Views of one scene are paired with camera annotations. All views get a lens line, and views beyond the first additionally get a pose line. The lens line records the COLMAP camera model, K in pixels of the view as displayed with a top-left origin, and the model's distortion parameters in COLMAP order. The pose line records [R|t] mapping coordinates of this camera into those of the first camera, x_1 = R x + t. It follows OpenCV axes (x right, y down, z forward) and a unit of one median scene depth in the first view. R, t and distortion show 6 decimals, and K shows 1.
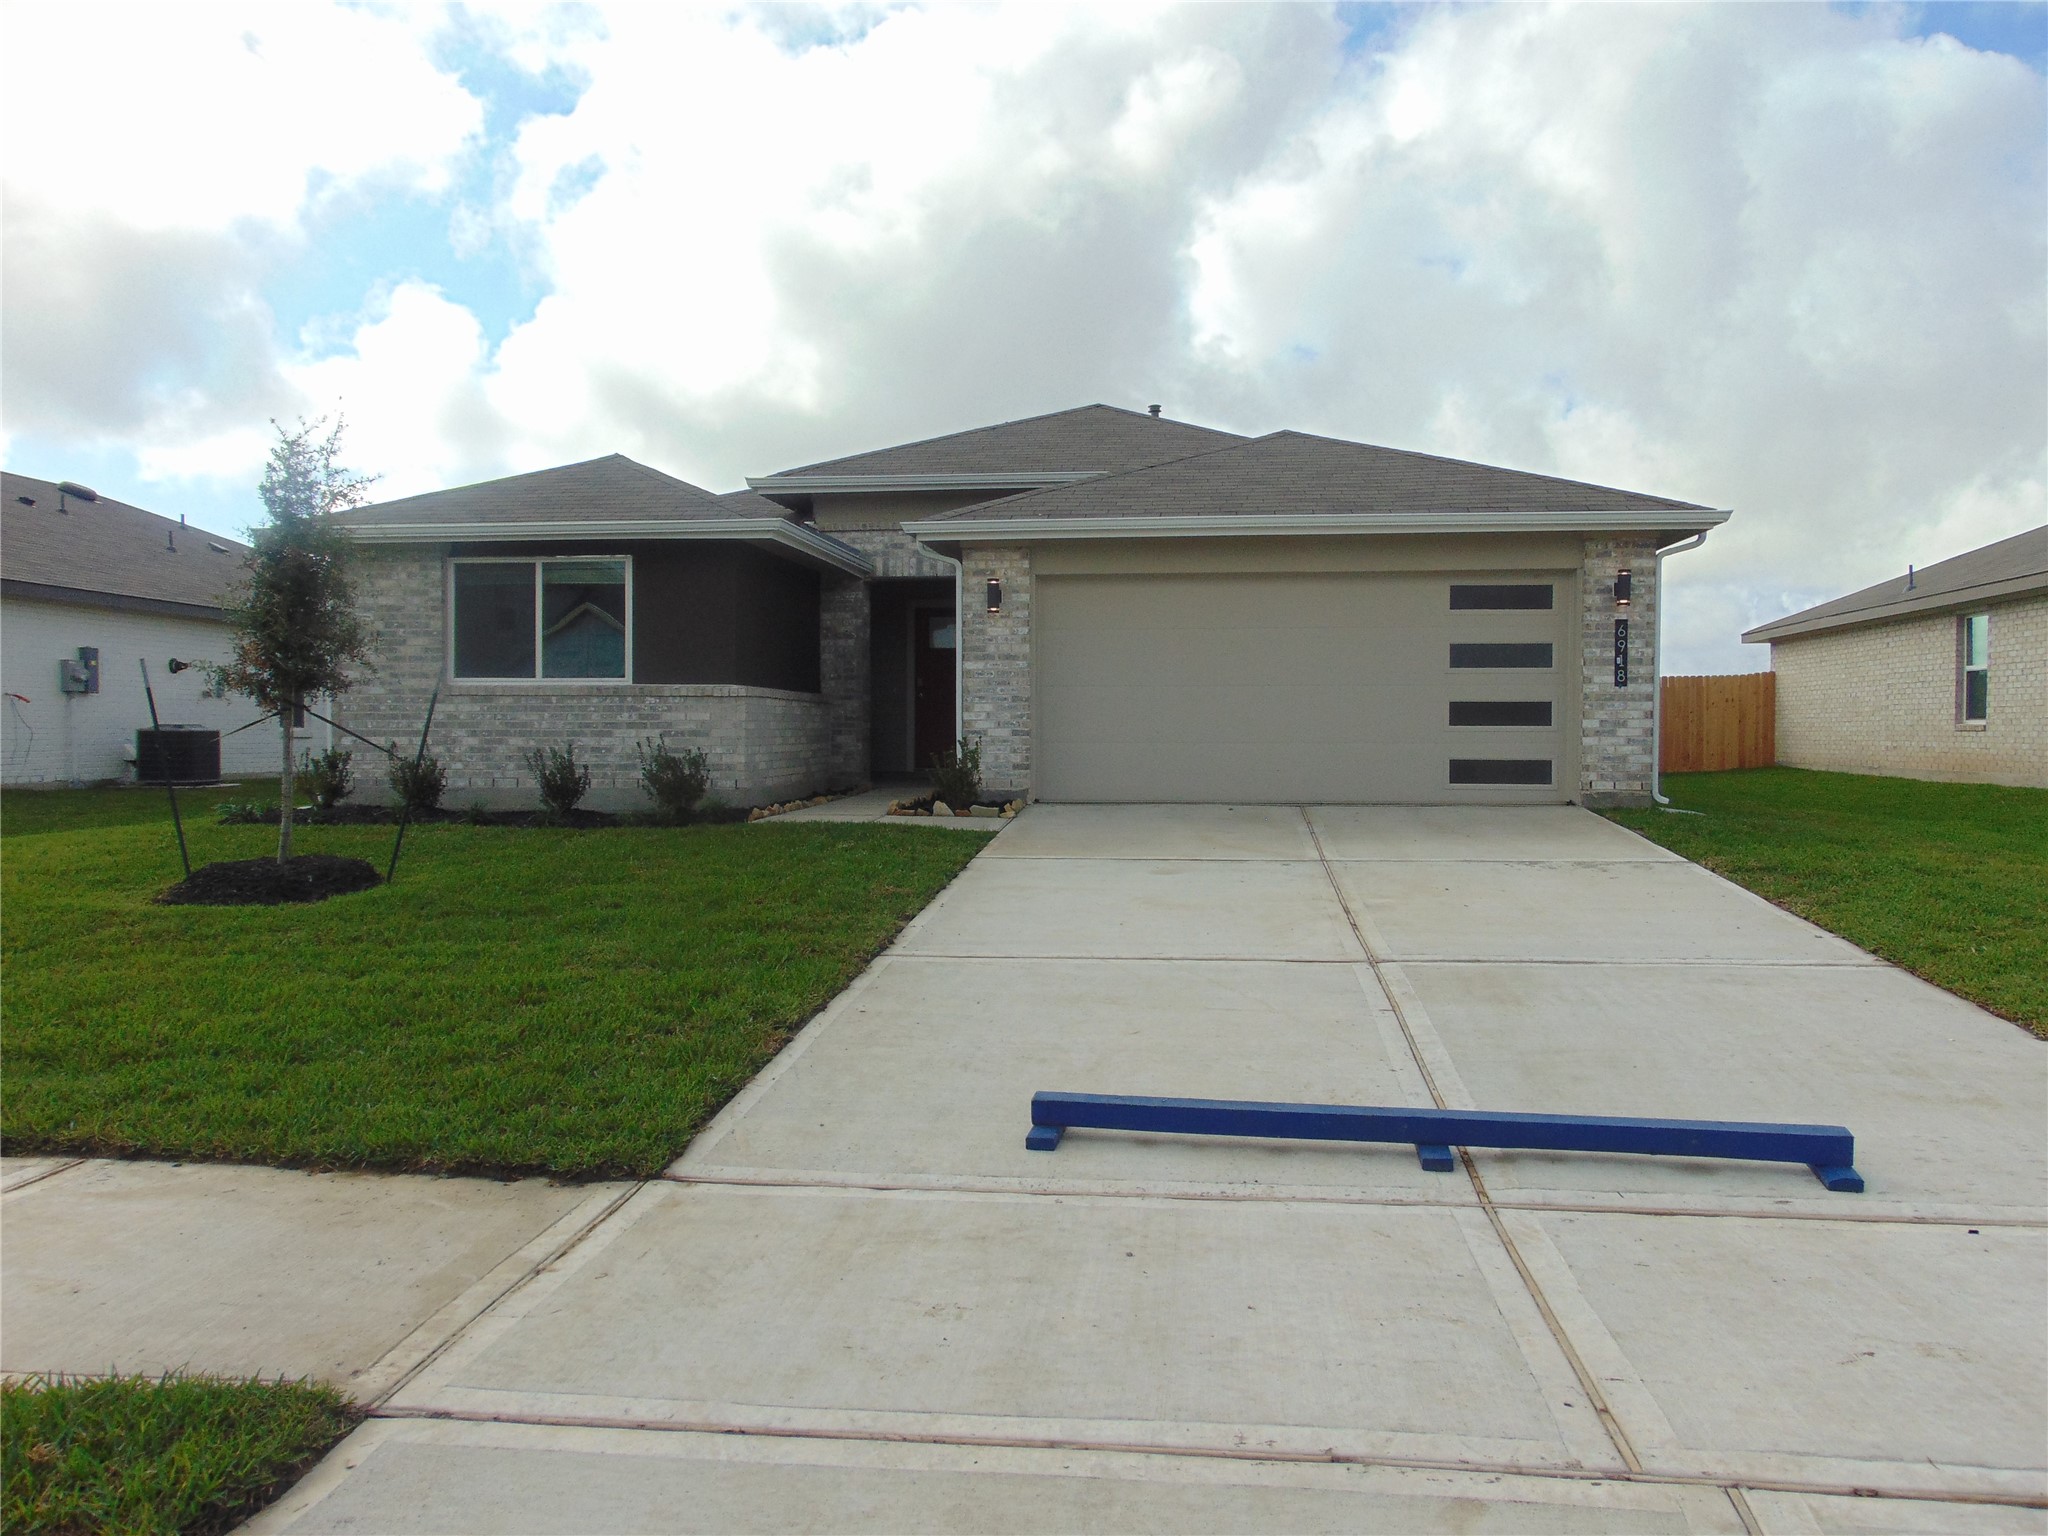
lens RADIAL K [[1531.6, 0, 1034.4], [0, 1531.6, 767.2], [0, 0, 1]] dist [-0.046180, 0.091654]
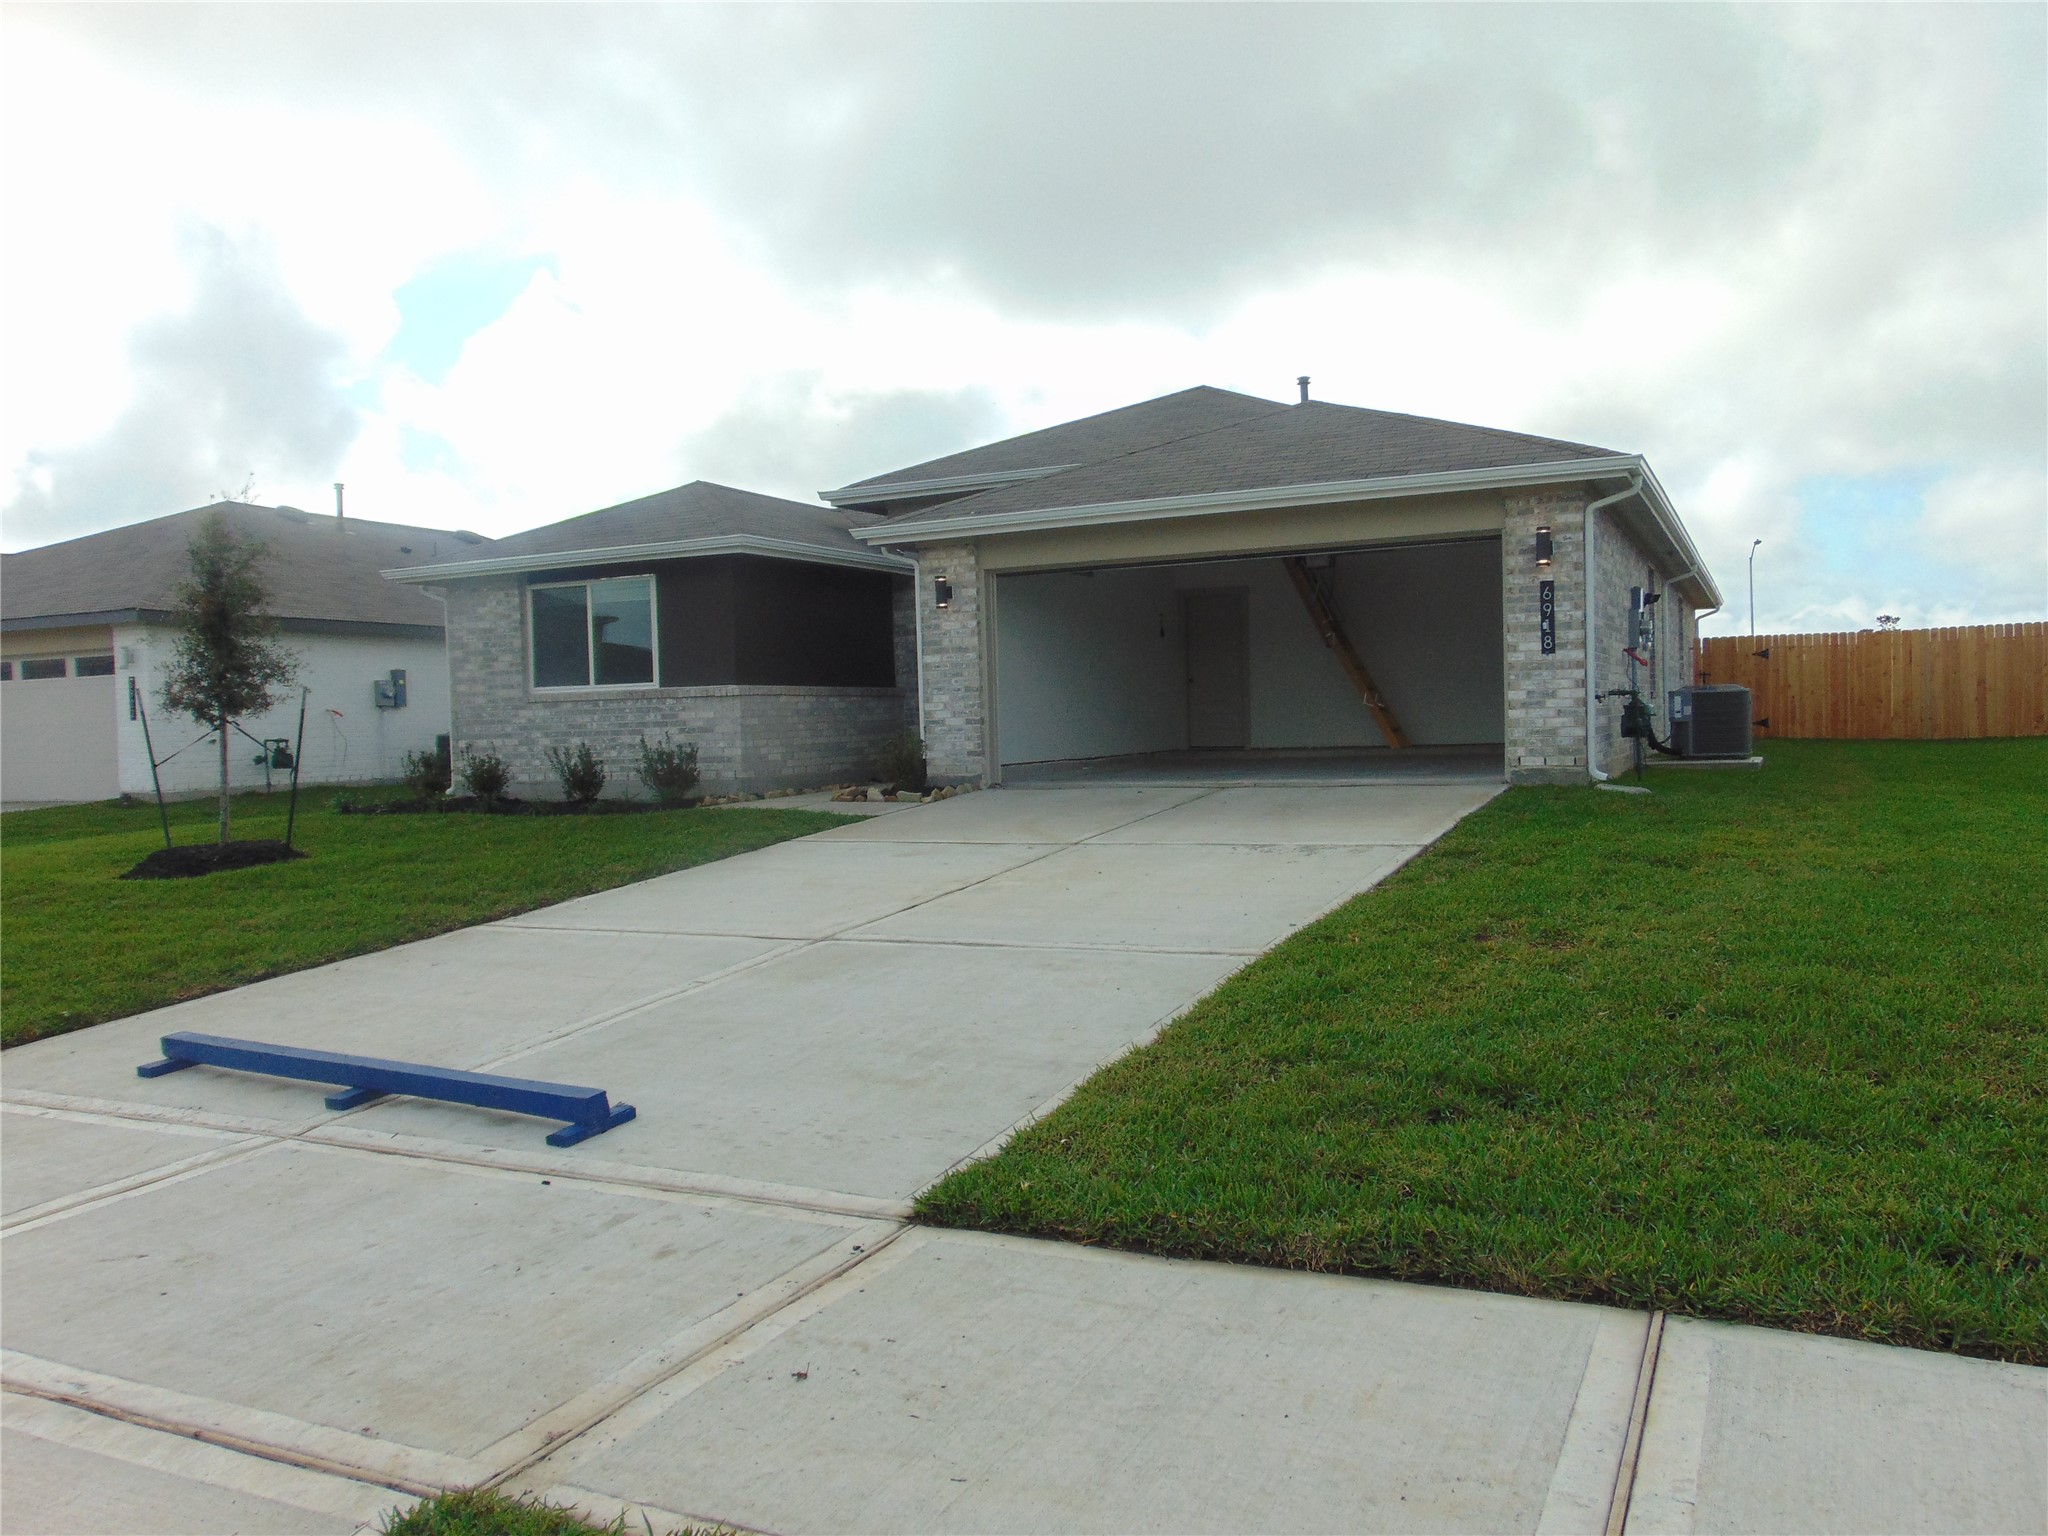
lens RADIAL K [[1531.6, 0, 1034.4], [0, 1531.6, 767.2], [0, 0, 1]] dist [-0.046180, 0.091654]
pose [[0.941974, -0.017755, -0.335215, 0.393650], [0.022085, 0.999715, 0.009108, 0.000373], [0.334958, -0.015983, 0.942098, 0.025496]]
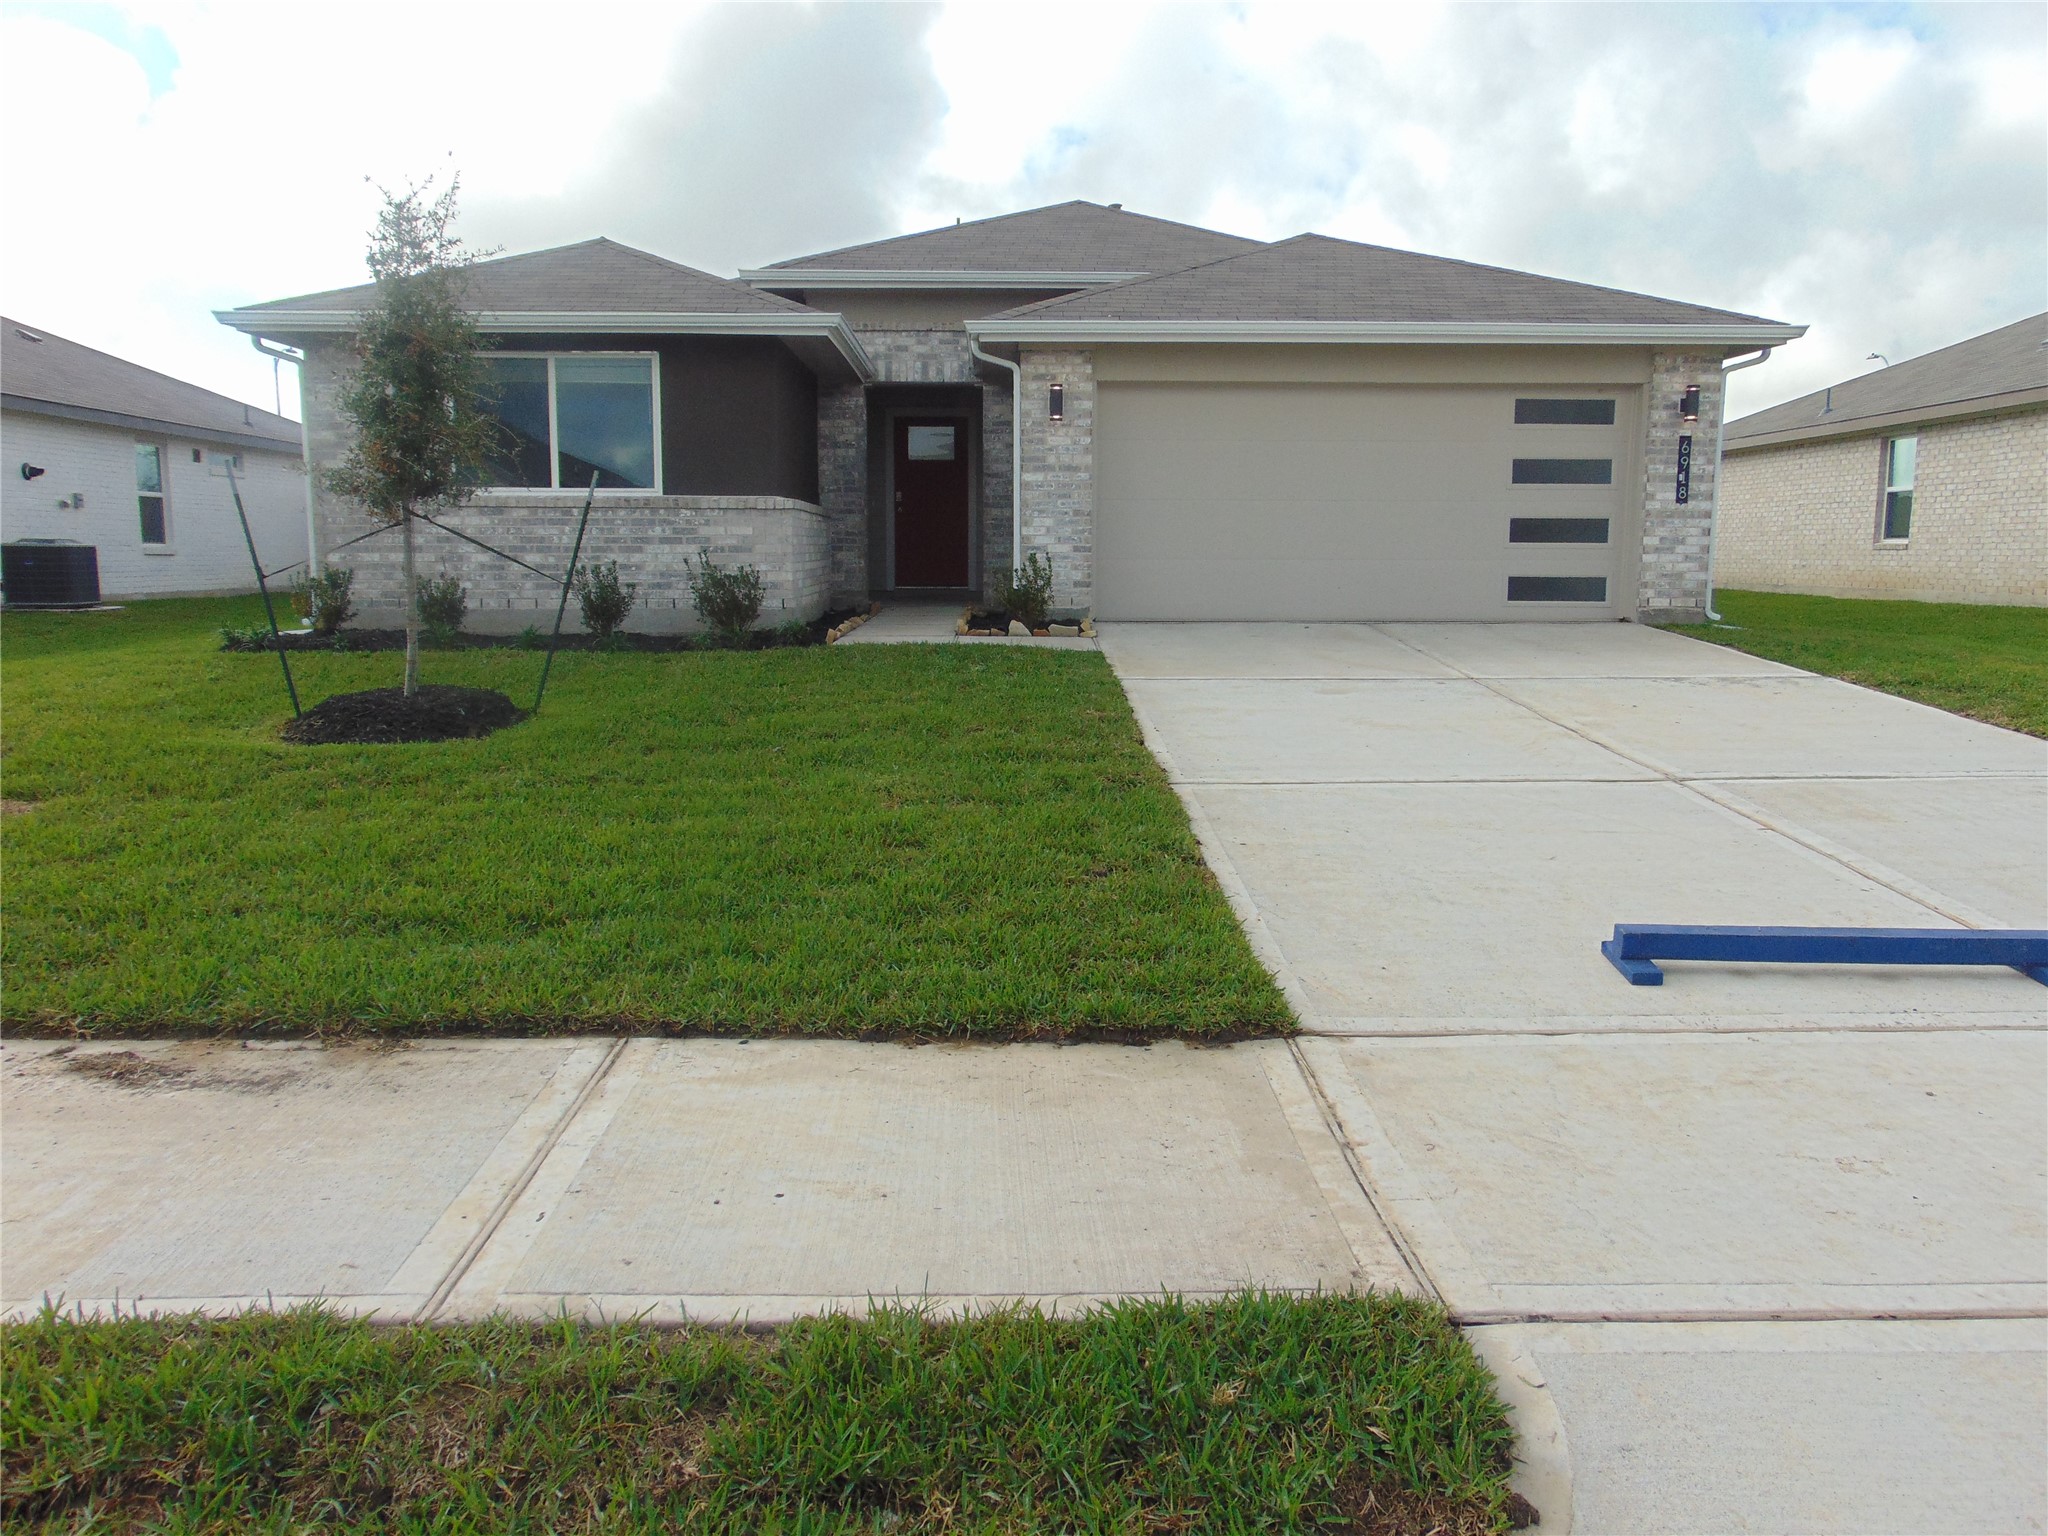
lens RADIAL K [[1531.6, 0, 1034.4], [0, 1531.6, 767.2], [0, 0, 1]] dist [-0.046180, 0.091654]
pose [[0.990234, -0.018691, 0.138156, -0.178775], [0.002407, 0.993117, 0.117105, 0.001219], [-0.139394, -0.115629, 0.983463, 0.047906]]
